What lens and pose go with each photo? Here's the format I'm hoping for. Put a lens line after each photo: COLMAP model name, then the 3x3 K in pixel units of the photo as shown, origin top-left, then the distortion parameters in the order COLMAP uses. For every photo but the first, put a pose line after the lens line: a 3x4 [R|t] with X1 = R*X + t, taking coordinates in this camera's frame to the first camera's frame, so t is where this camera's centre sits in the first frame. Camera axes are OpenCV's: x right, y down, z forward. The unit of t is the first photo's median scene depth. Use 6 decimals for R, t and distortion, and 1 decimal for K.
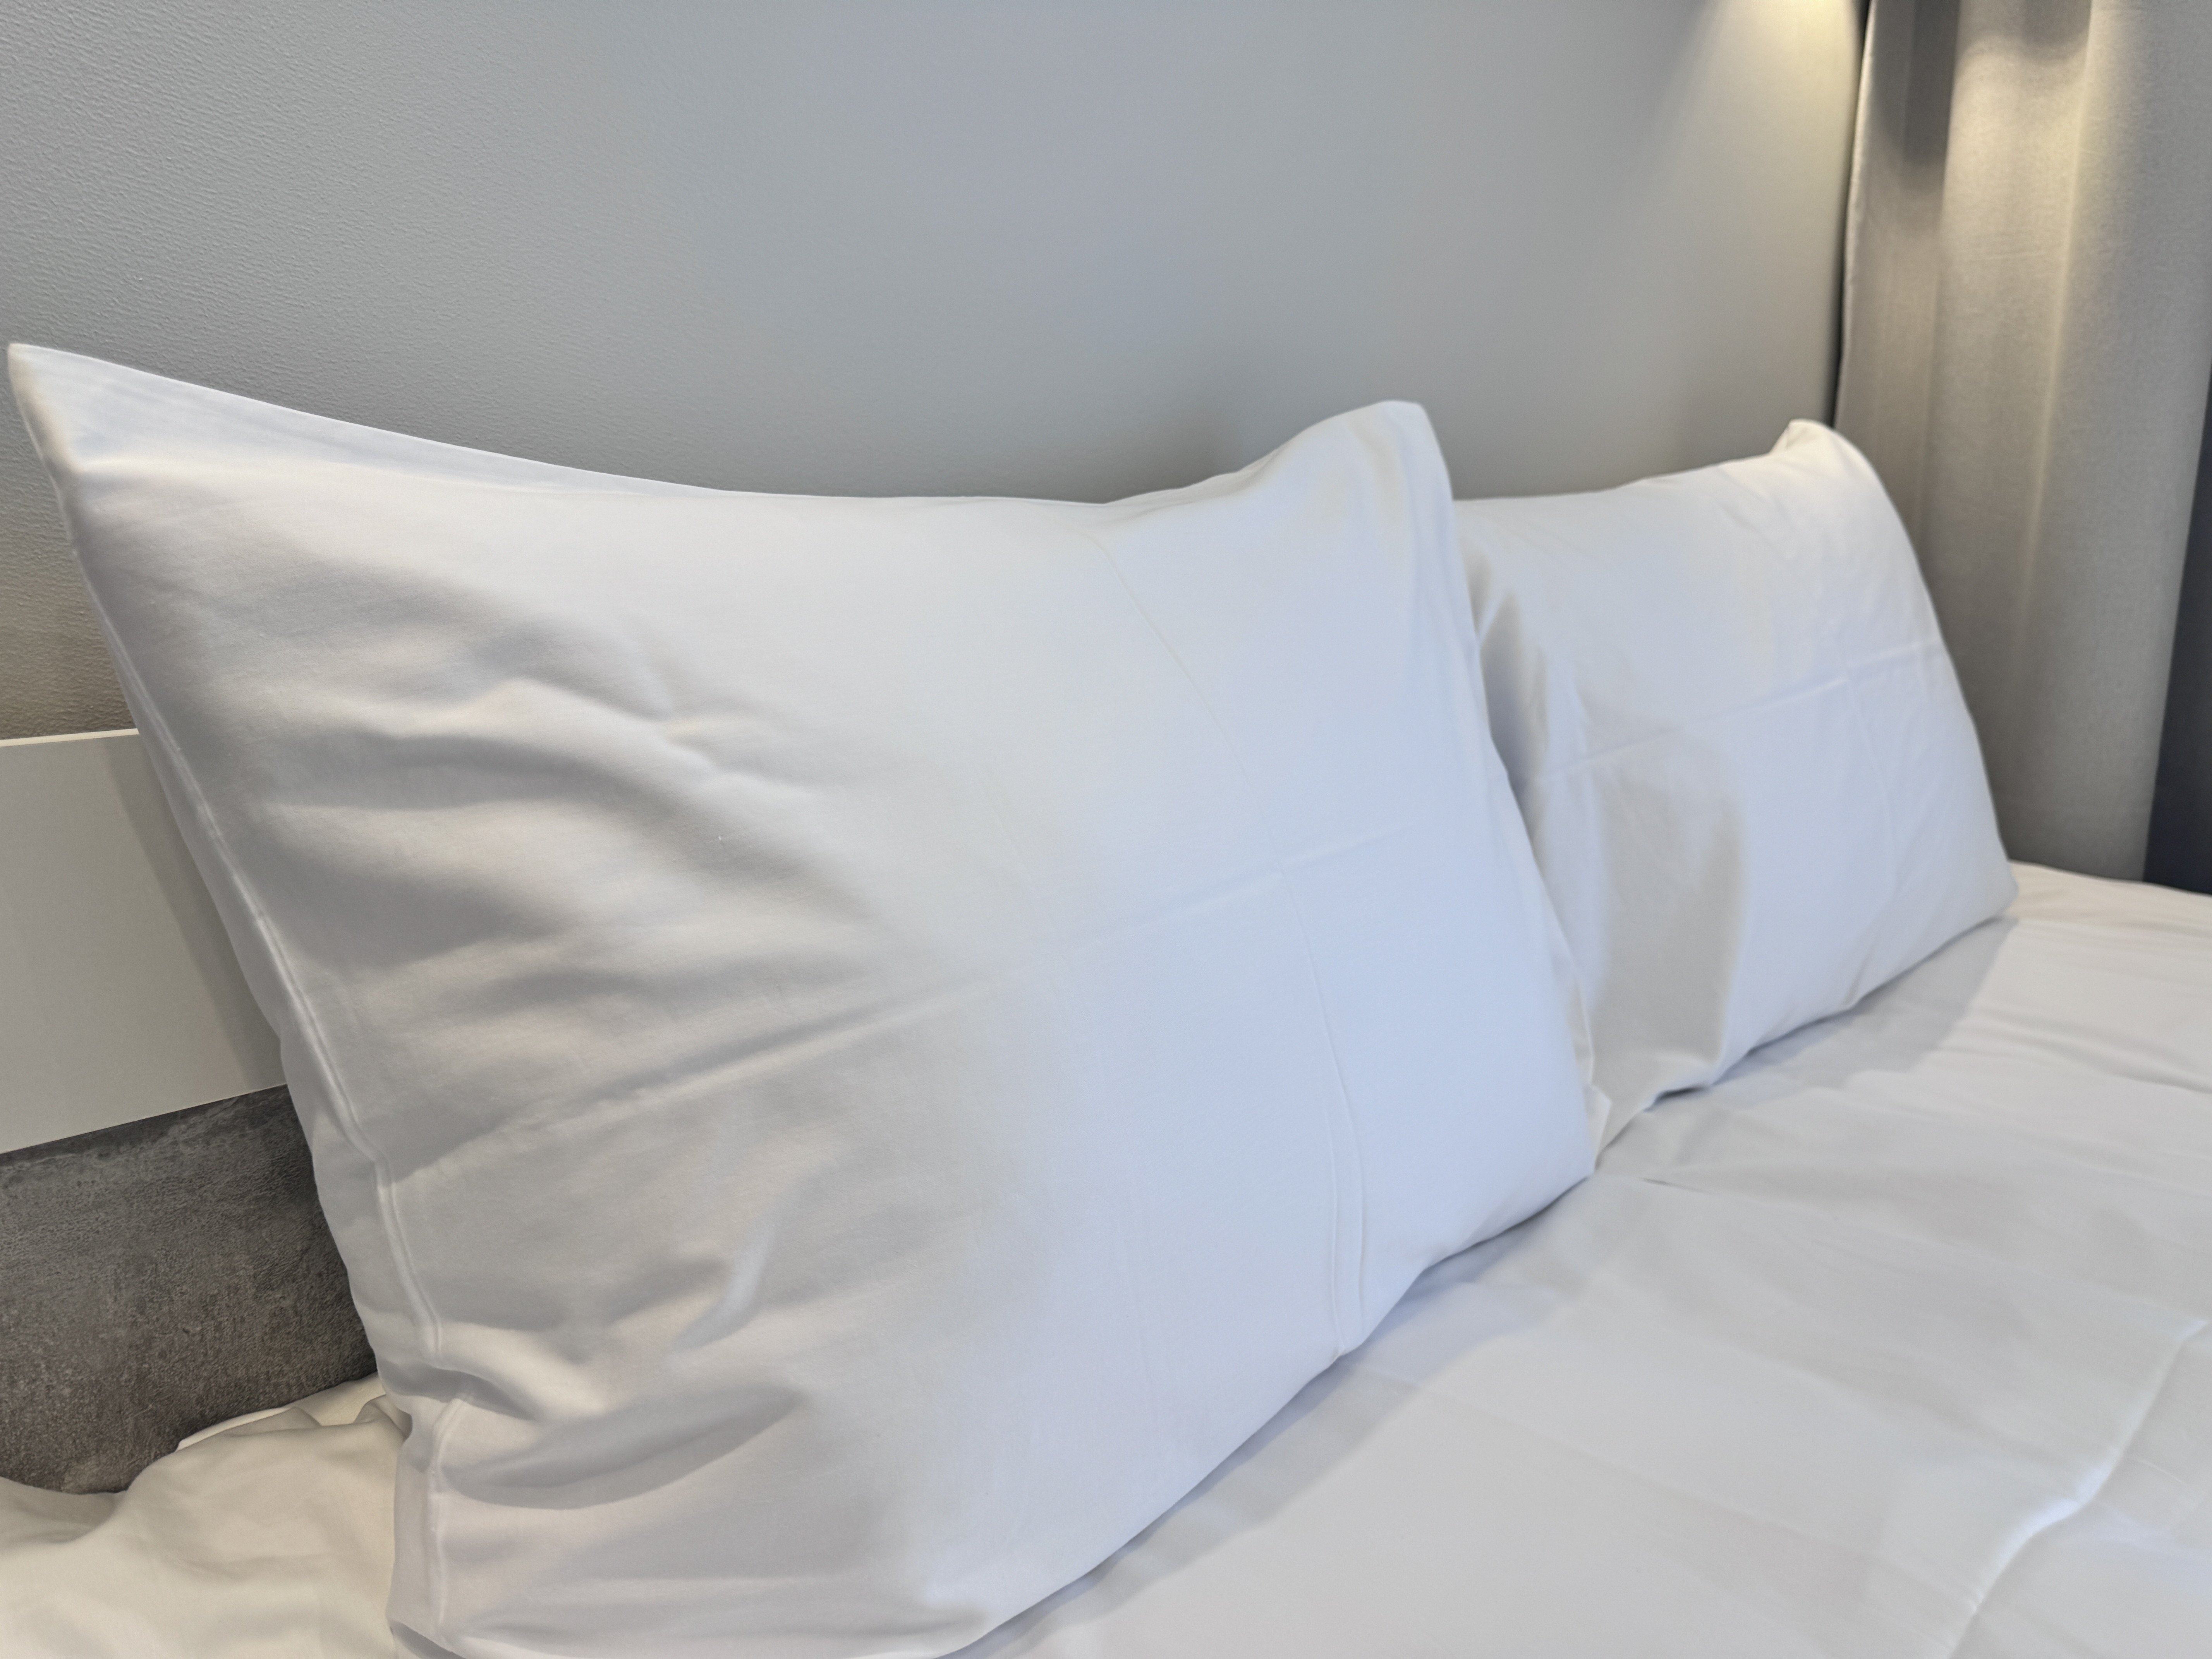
lens RADIAL K [[1565.0, 0, 1108.7], [0, 1565.0, 839.9], [0, 0, 1]] dist [0.073060, -0.094838]
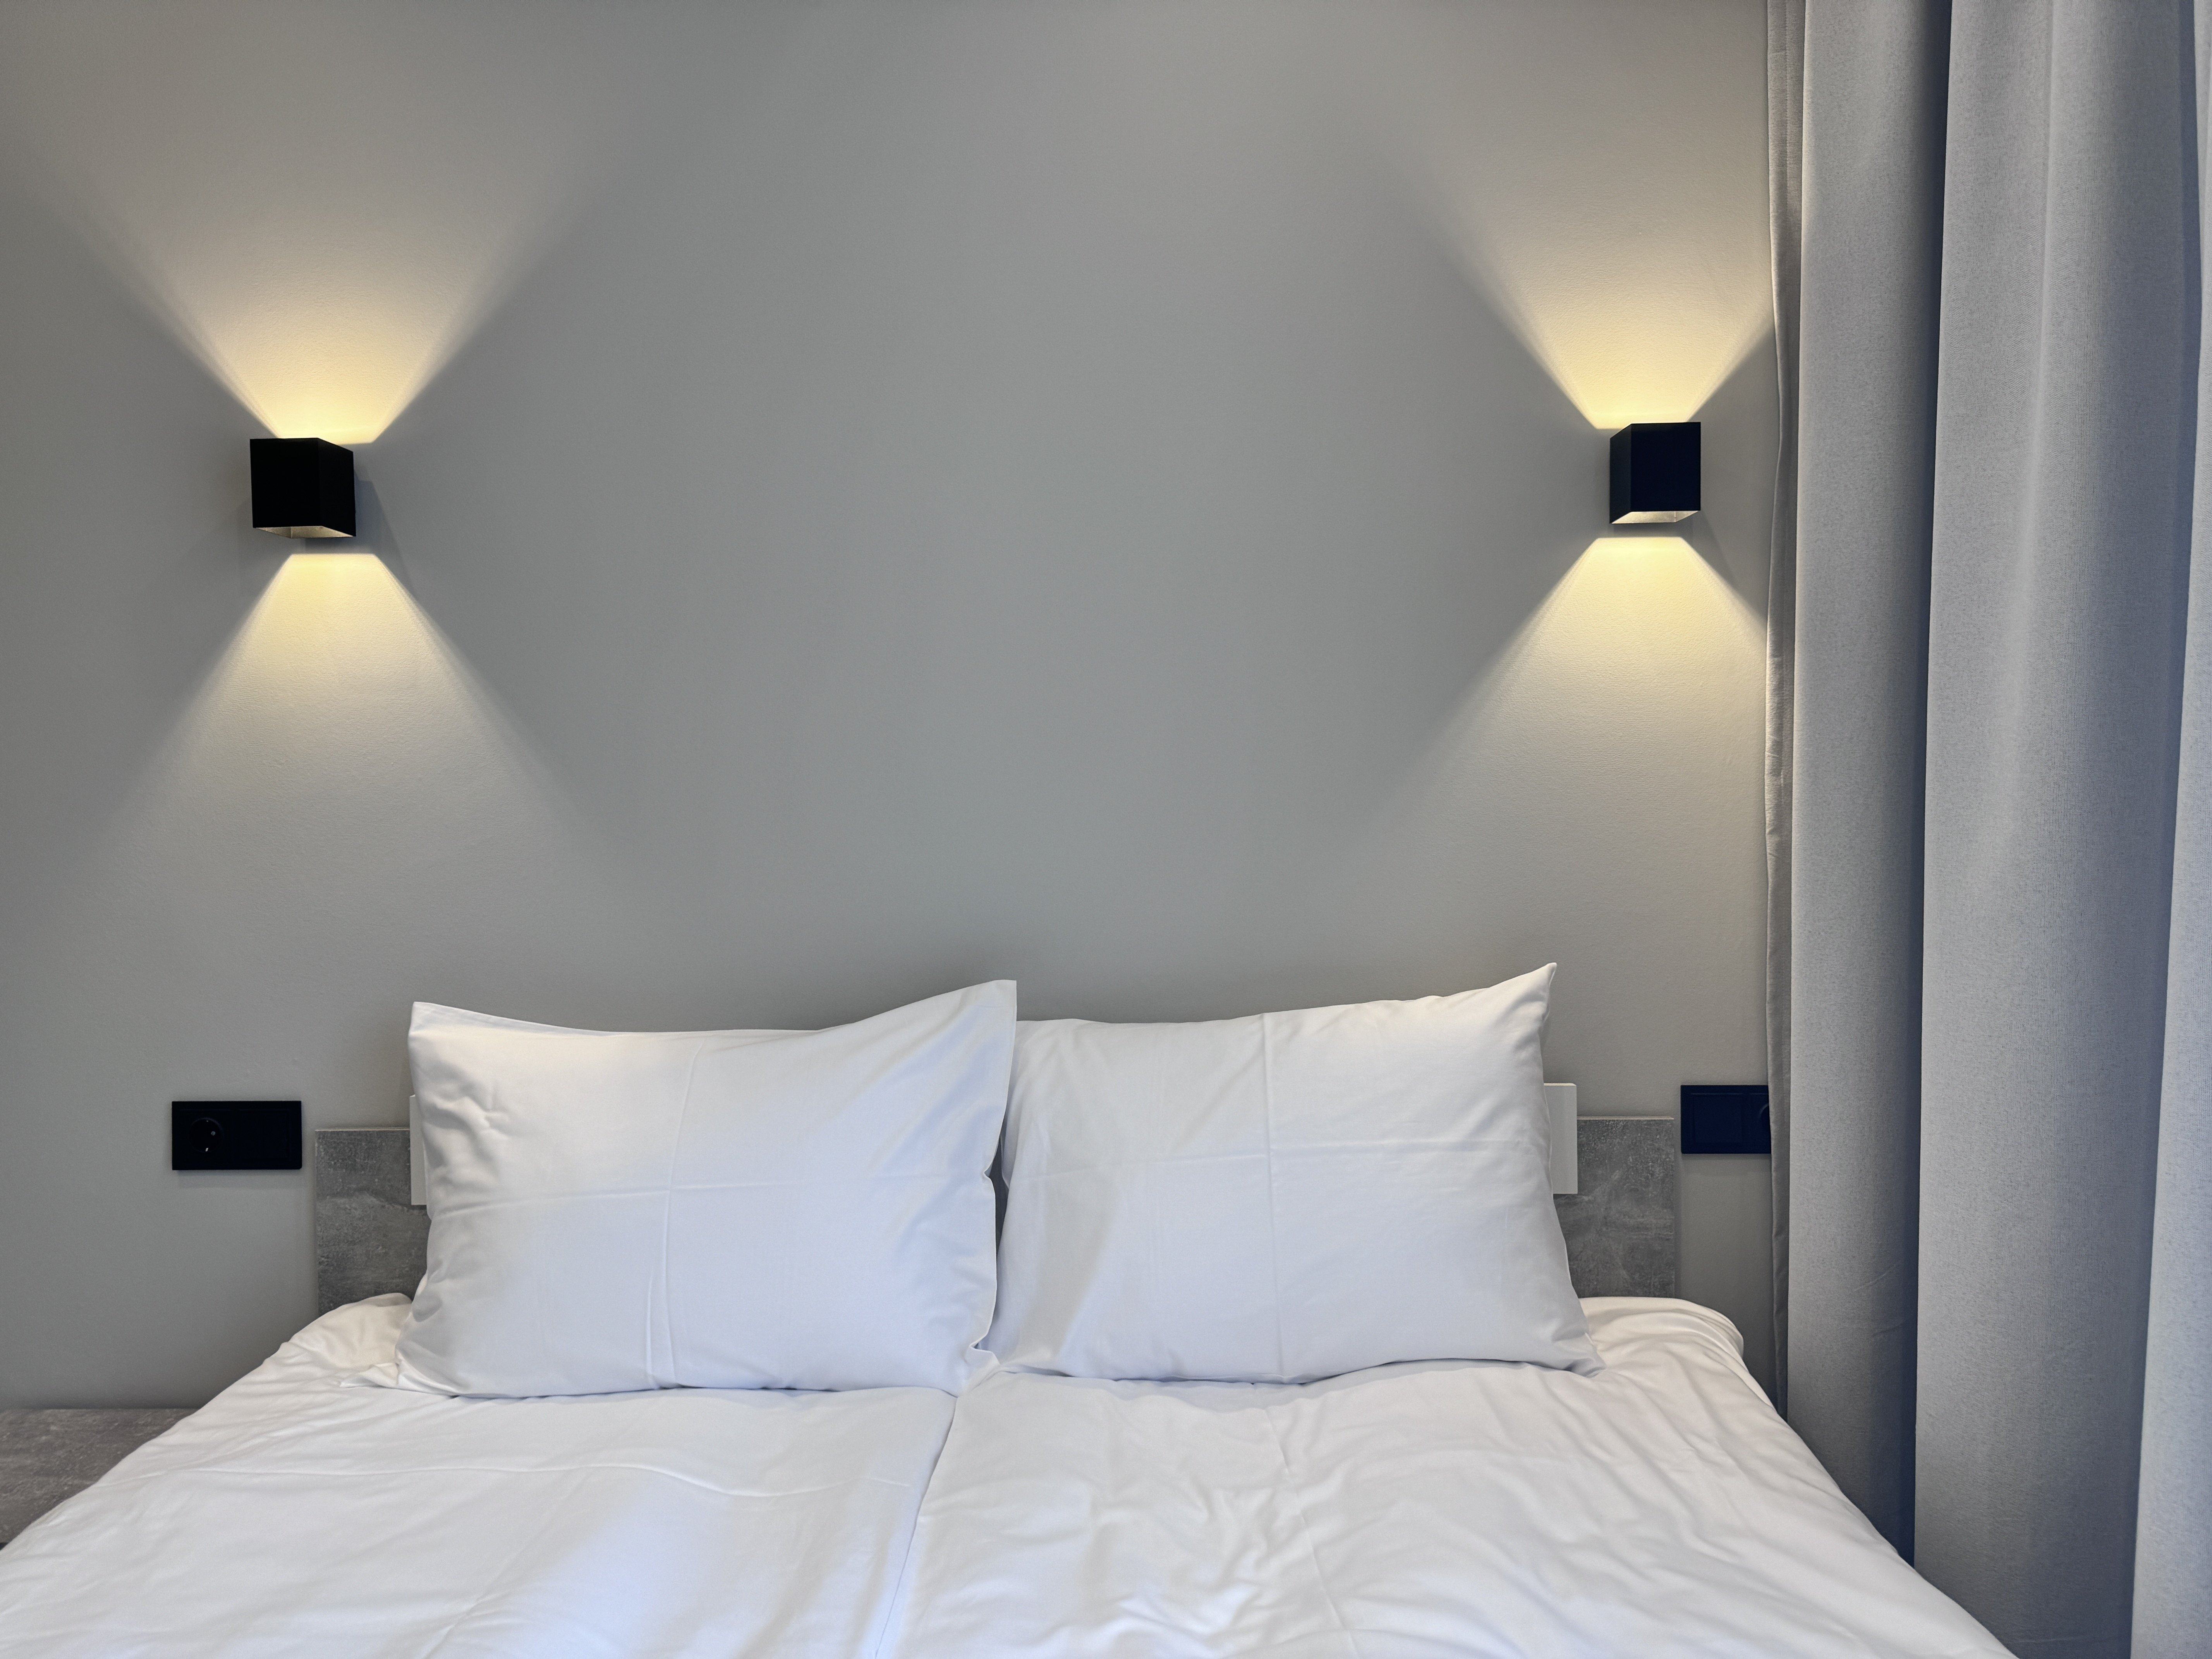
lens RADIAL K [[1565.0, 0, 1108.7], [0, 1565.0, 839.9], [0, 0, 1]] dist [0.073060, -0.094838]
pose [[0.662450, 0.008146, -0.749062, 3.439513], [-0.128875, 0.986271, -0.103247, -0.509947], [0.737937, 0.164931, 0.654405, -0.430991]]
